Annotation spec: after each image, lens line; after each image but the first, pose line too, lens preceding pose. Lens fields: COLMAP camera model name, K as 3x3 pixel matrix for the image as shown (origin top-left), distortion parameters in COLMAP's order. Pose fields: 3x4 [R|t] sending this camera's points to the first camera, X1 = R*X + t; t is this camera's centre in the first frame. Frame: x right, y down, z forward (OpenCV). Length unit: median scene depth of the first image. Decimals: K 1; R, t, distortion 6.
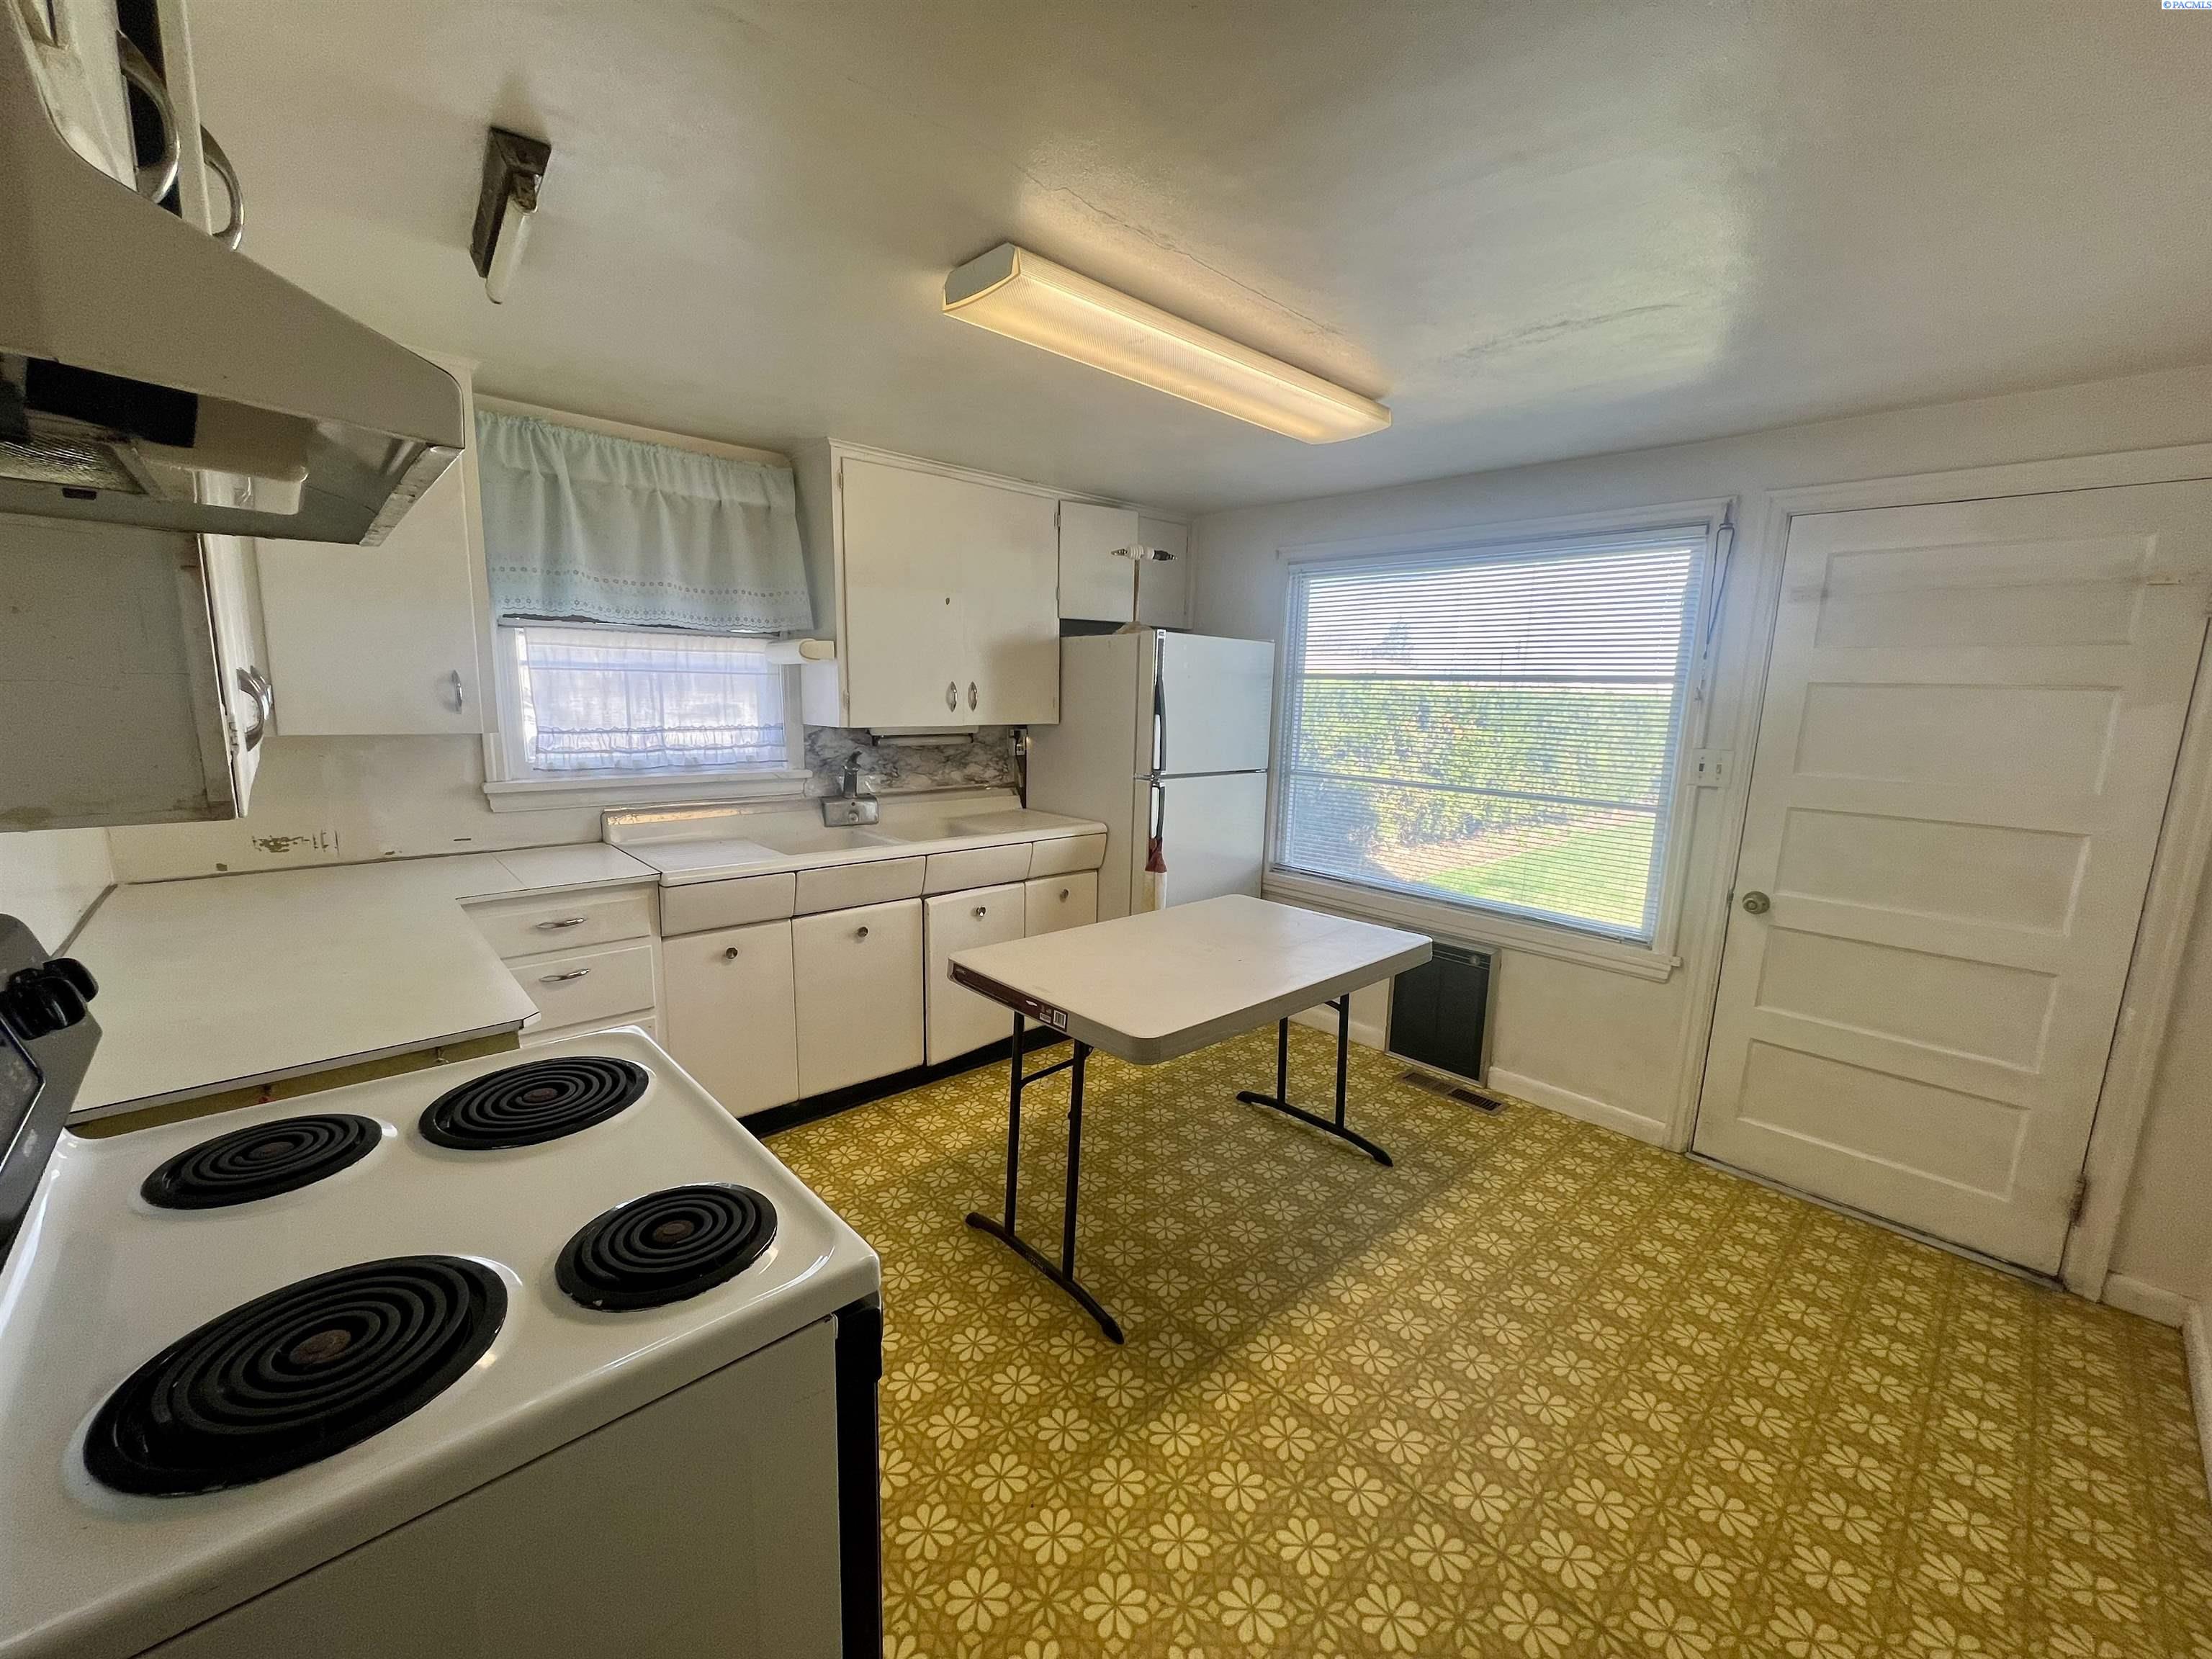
lens RADIAL K [[879.3, 0, 1104.9], [0, 879.3, 835.2], [0, 0, 1]] dist [-0.002023, 0.000260]
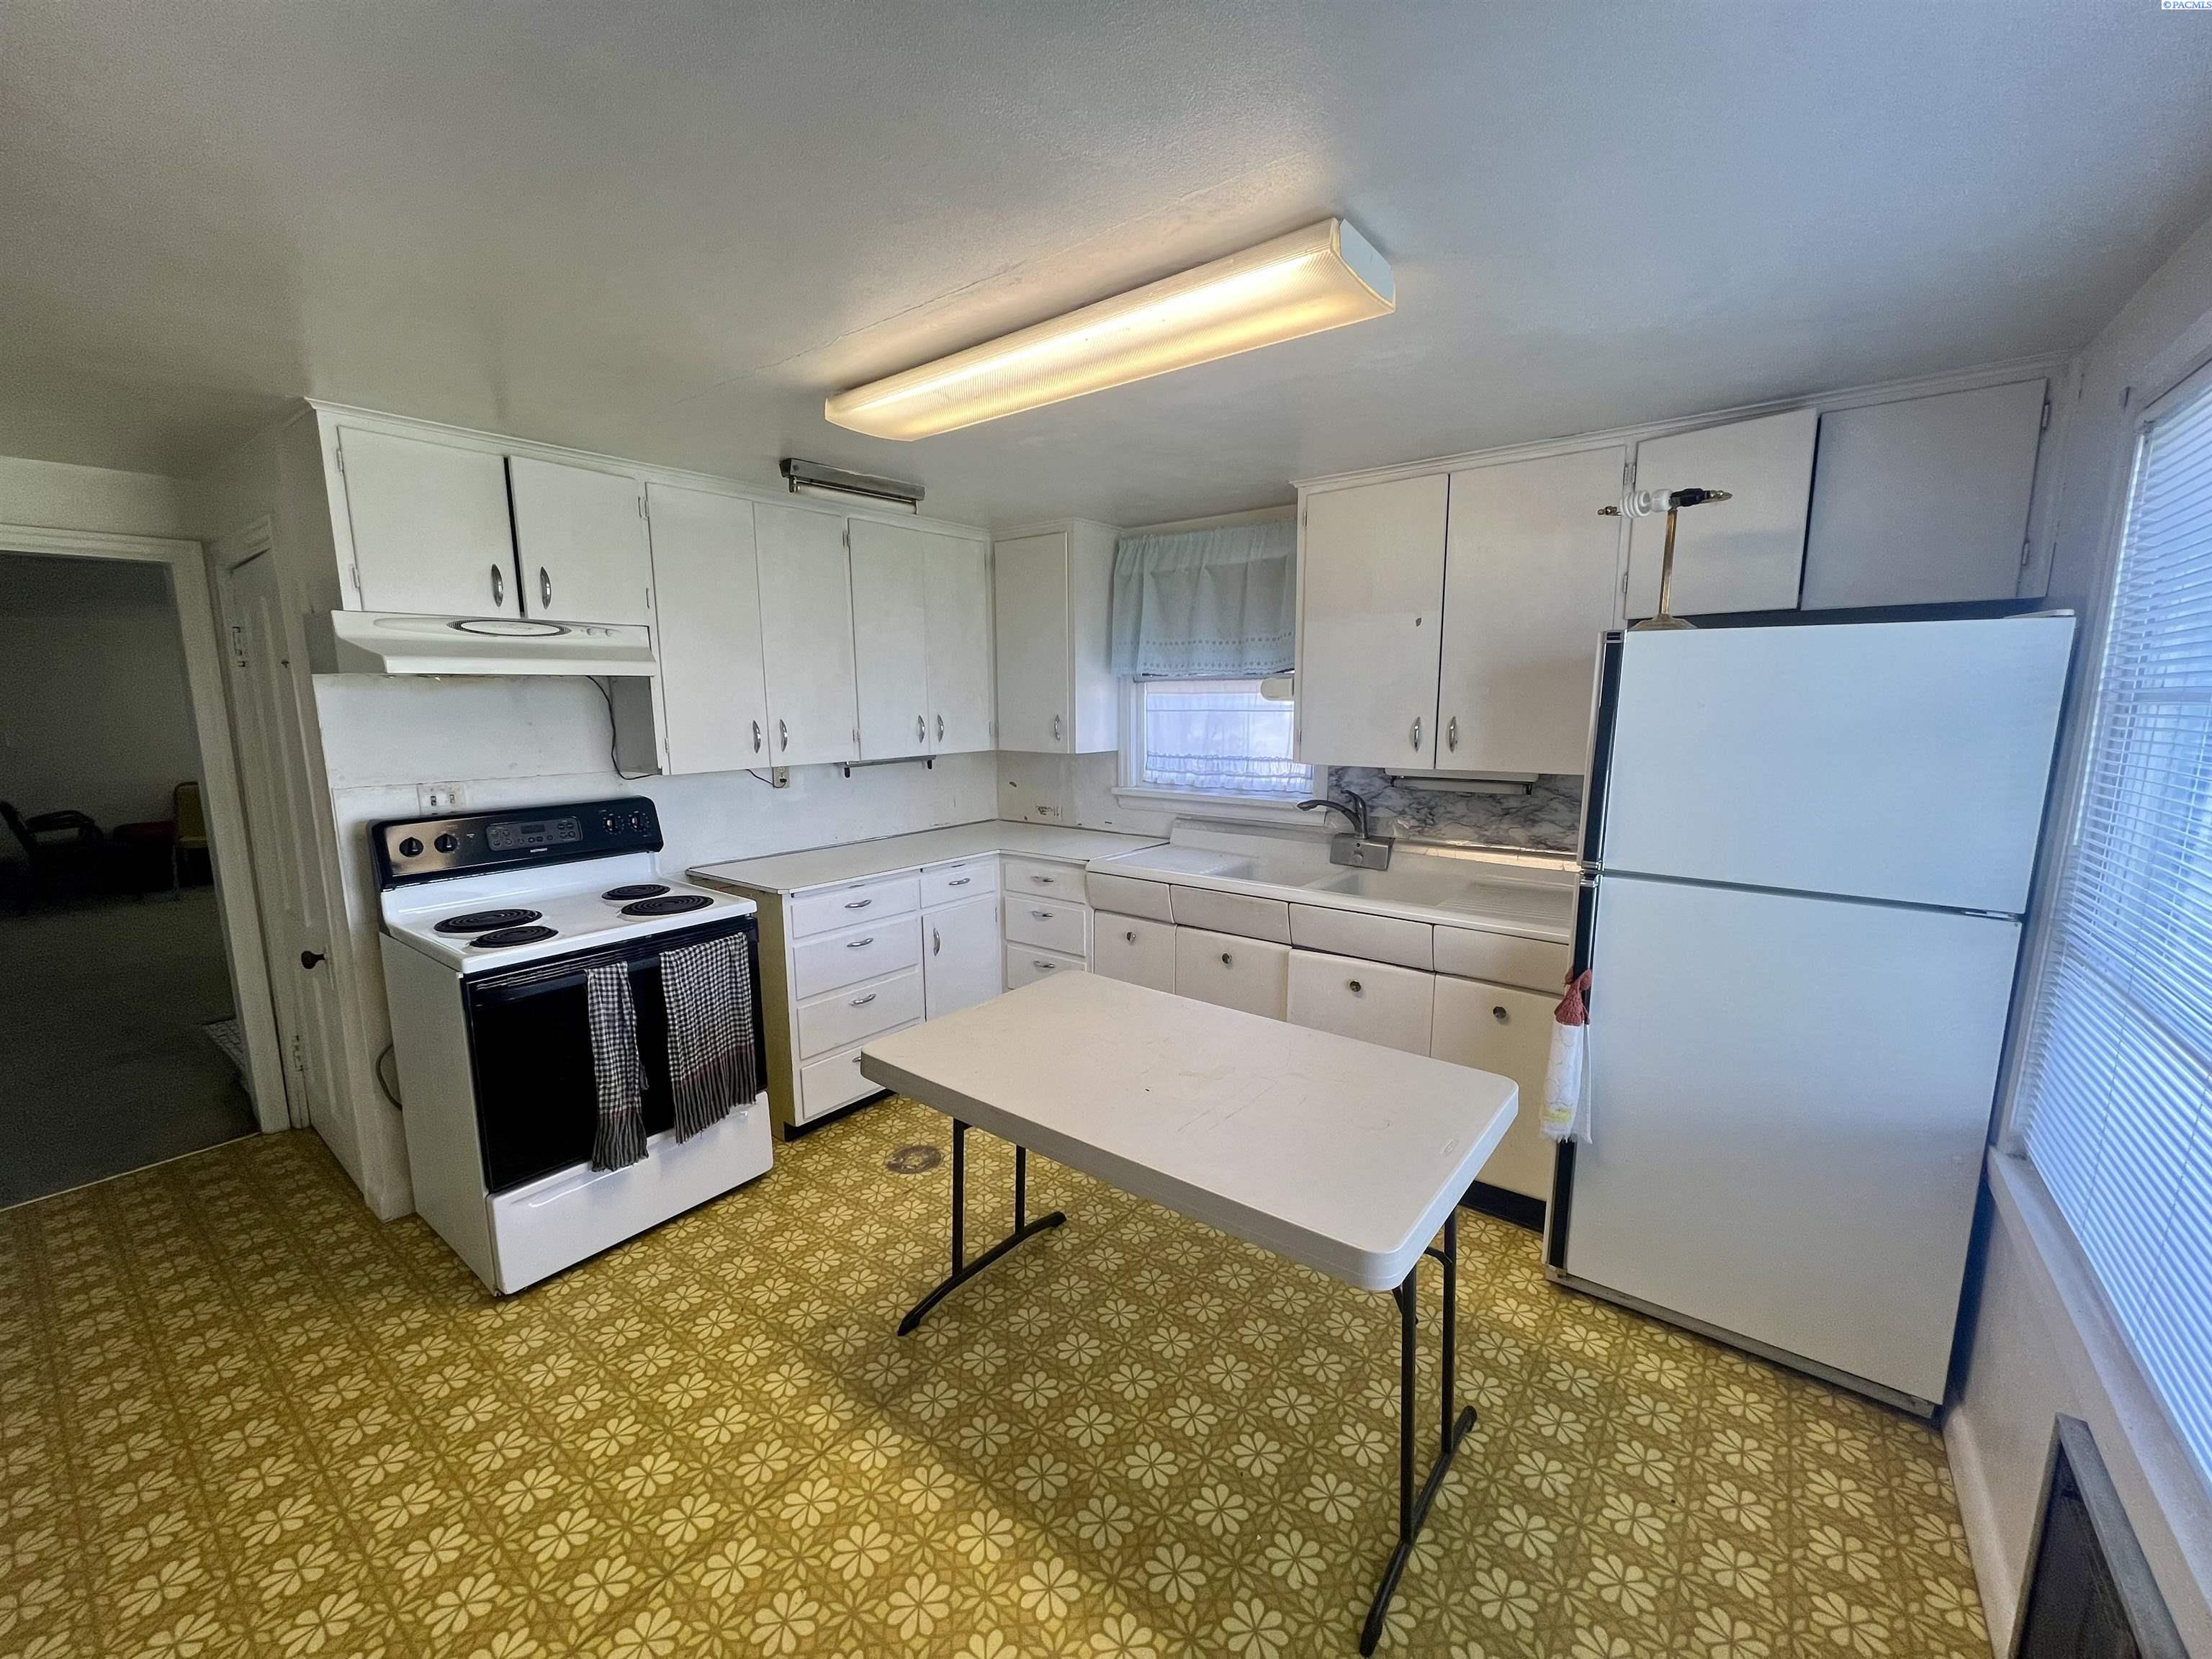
lens RADIAL K [[879.3, 0, 1104.9], [0, 879.3, 835.2], [0, 0, 1]] dist [-0.002023, 0.000260]
pose [[0.165708, 0.126375, -0.978044, 0.716374], [-0.157053, 0.982480, 0.100339, -0.117692], [0.973589, 0.136977, 0.182652, 0.668316]]
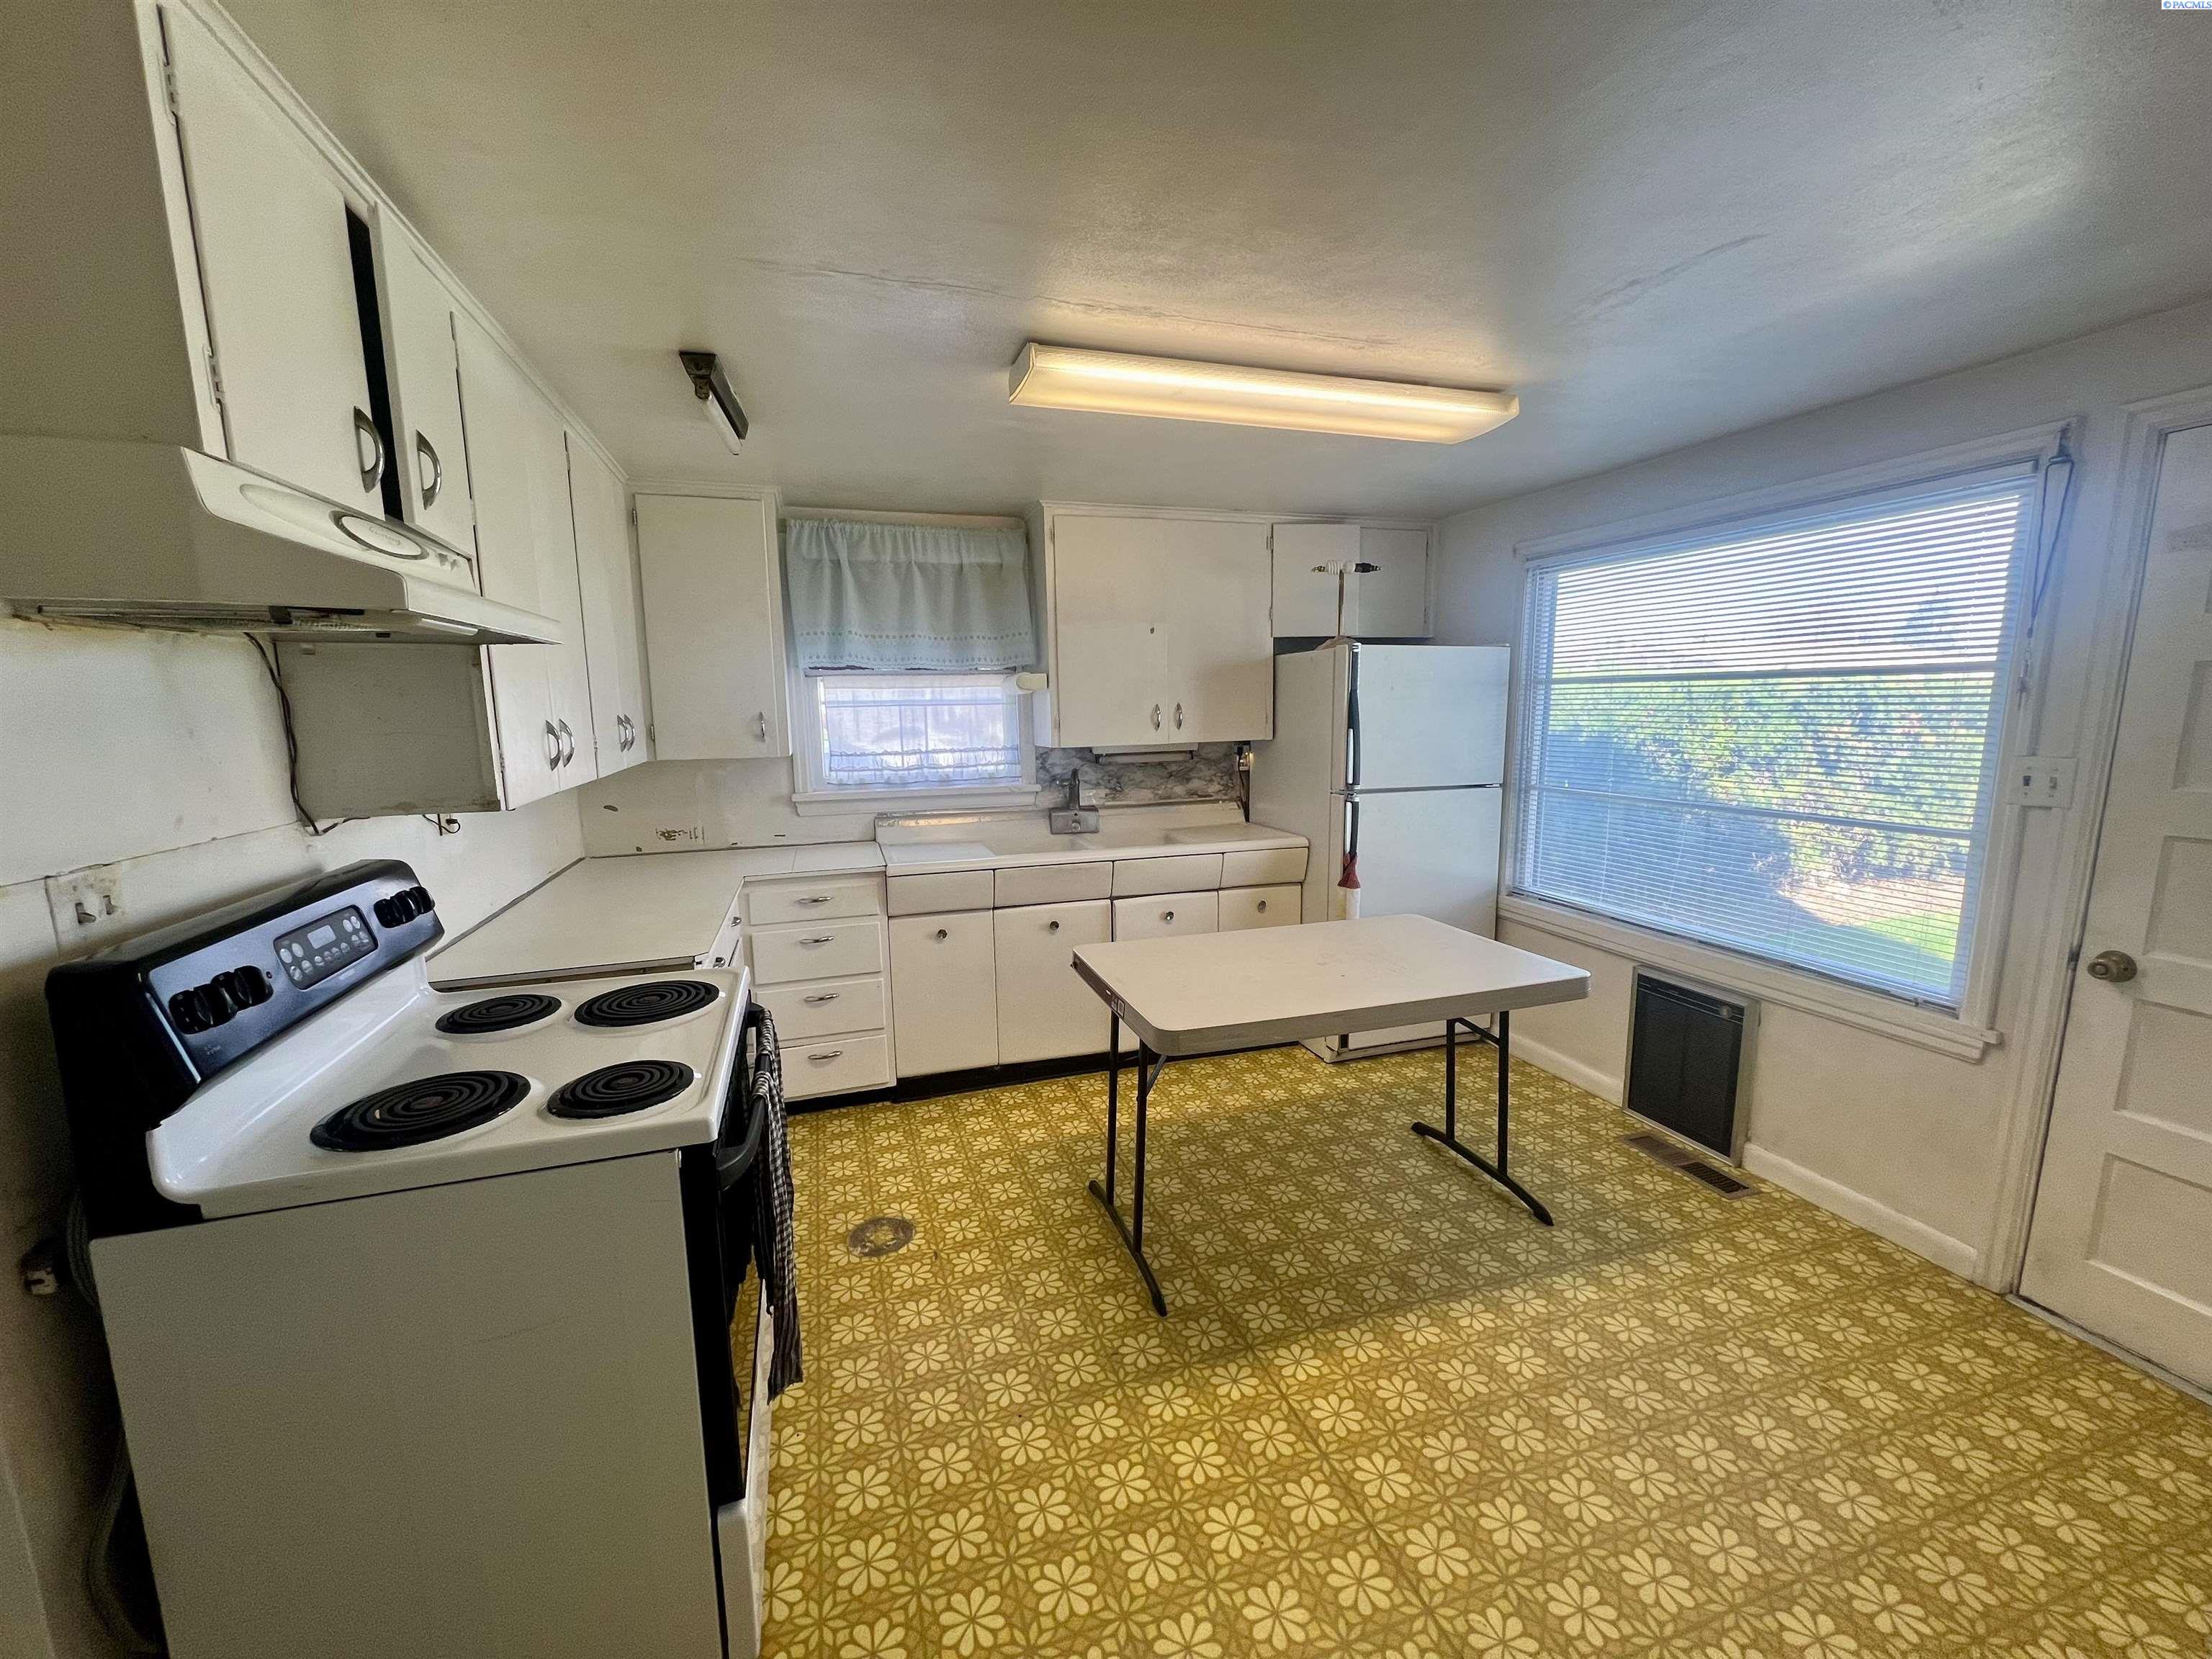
lens RADIAL K [[879.3, 0, 1104.9], [0, 879.3, 835.2], [0, 0, 1]] dist [-0.002023, 0.000260]
pose [[0.905942, 0.024575, -0.422687, 0.272698], [-0.032414, 0.999410, -0.011368, 0.003381], [0.422159, 0.023999, 0.906204, -0.013088]]
